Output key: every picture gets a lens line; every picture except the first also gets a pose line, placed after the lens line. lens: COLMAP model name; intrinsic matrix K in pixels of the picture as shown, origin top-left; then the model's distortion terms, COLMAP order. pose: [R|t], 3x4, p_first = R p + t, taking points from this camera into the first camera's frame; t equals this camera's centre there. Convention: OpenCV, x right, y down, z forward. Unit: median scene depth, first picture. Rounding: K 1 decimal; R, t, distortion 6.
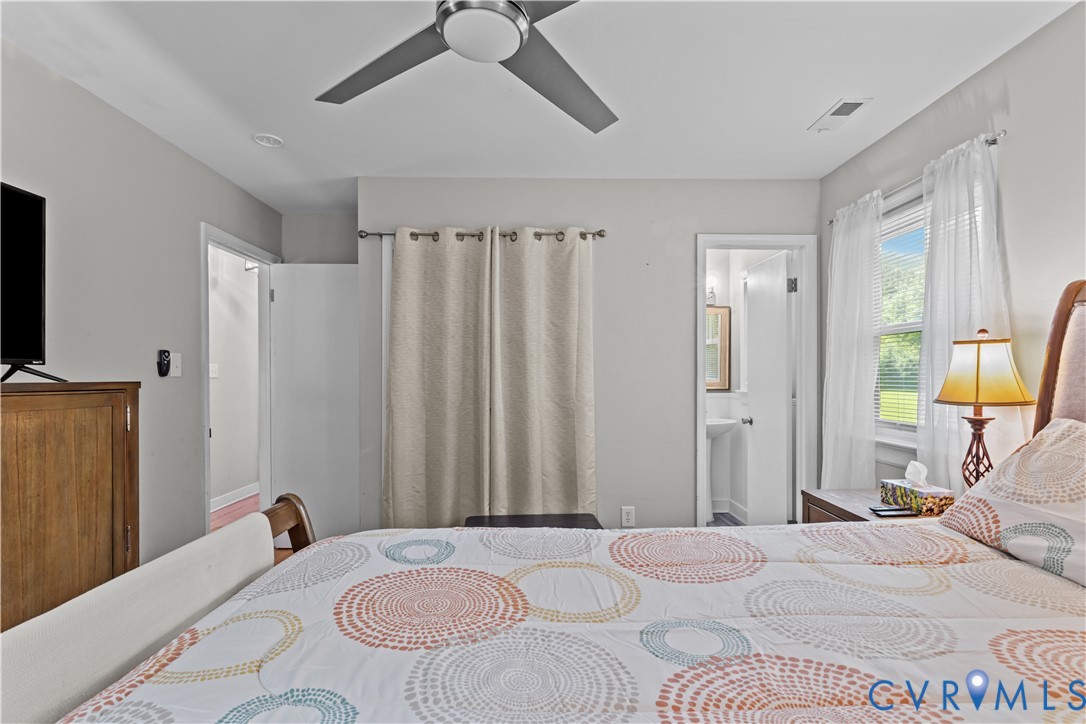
lens RADIAL K [[514.1, 0, 546.3], [0, 514.1, 373.8], [0, 0, 1]] dist [-0.001127, 0.000541]
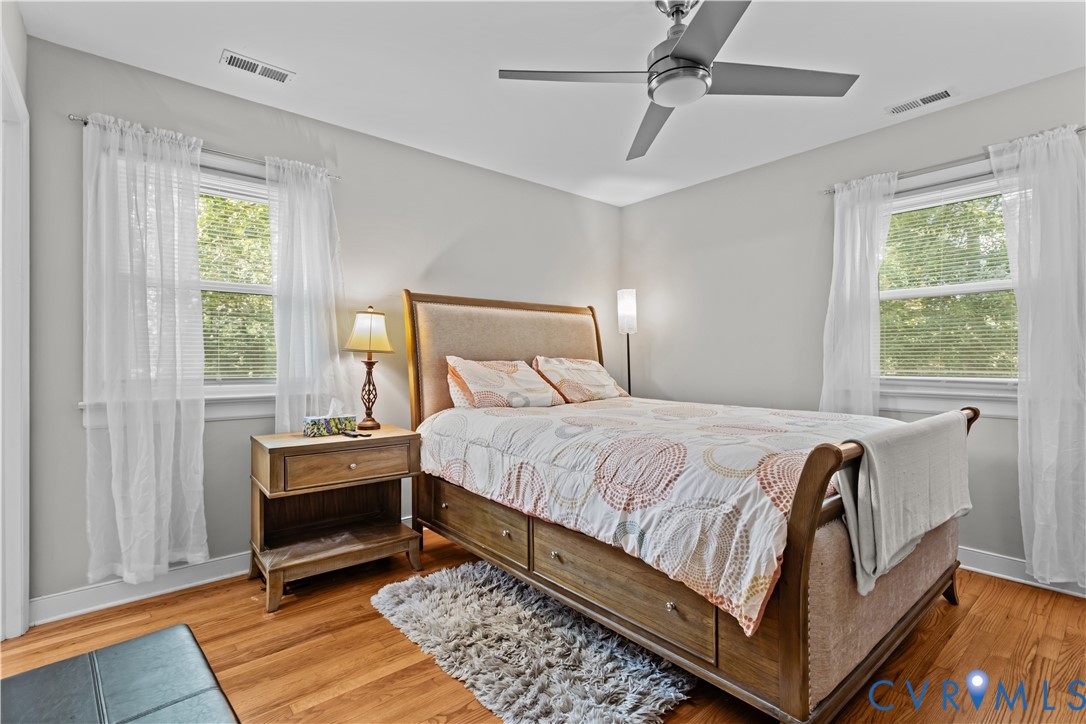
lens RADIAL K [[504.1, 0, 541.3], [0, 504.1, 356.2], [0, 0, 1]] dist [-0.002284, -0.000017]
pose [[-0.625612, 0.008348, 0.780090, -0.469218], [-0.001999, 0.999922, -0.012304, 0.058094], [-0.780132, -0.009257, -0.625547, 1.038421]]
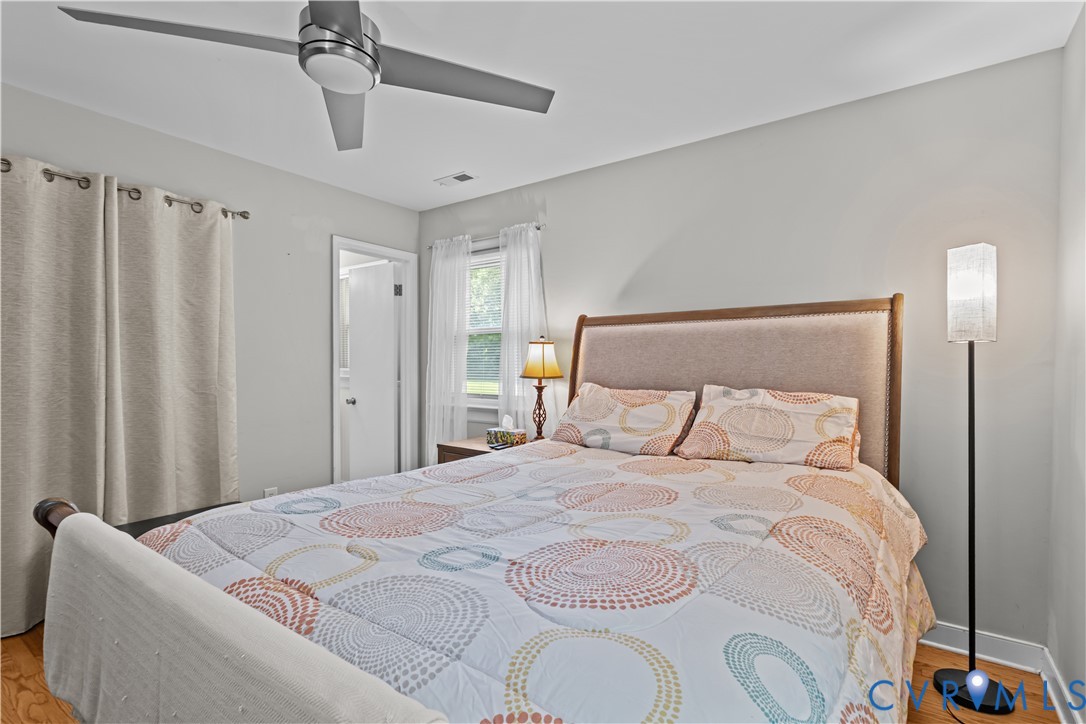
lens RADIAL K [[513.9, 0, 539.9], [0, 513.9, 370.8], [0, 0, 1]] dist [-0.000747, 0.000990]
pose [[0.611109, -0.003196, 0.791540, -0.375045], [-0.009316, 0.999894, 0.011229, 0.009207], [-0.791491, -0.014236, 0.611014, -0.055135]]
